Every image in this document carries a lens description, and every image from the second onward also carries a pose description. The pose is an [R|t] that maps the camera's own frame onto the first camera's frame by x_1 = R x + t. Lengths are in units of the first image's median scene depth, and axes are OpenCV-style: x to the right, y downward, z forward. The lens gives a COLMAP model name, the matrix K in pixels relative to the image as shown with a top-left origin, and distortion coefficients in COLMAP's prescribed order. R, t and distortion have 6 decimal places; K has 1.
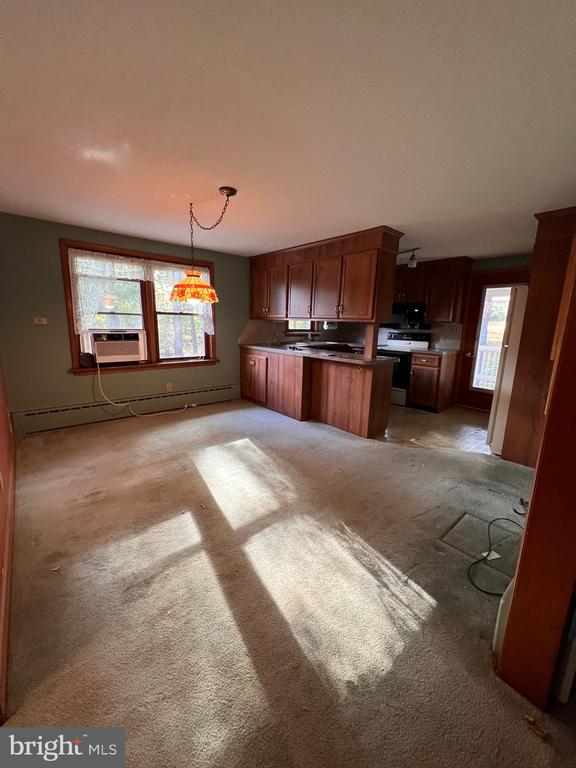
lens RADIAL K [[305.0, 0, 289.7], [0, 305.0, 382.1], [0, 0, 1]] dist [-0.007883, -0.000117]
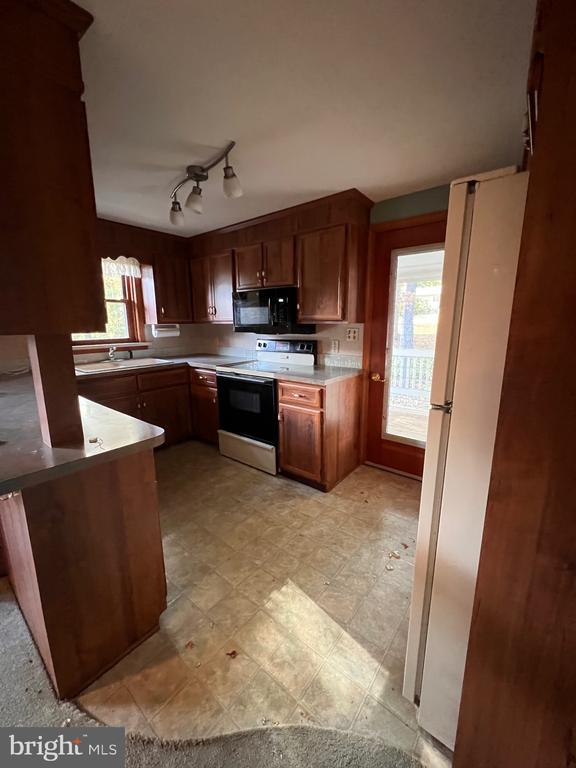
lens RADIAL K [[305.0, 0, 285.5], [0, 305.0, 382.8], [0, 0, 1]] dist [-0.007883, -0.000117]
pose [[0.984709, -0.062261, 0.162703, 0.332214], [0.060520, 0.998044, 0.015639, -0.099718], [-0.163359, -0.005553, 0.986551, 0.475209]]
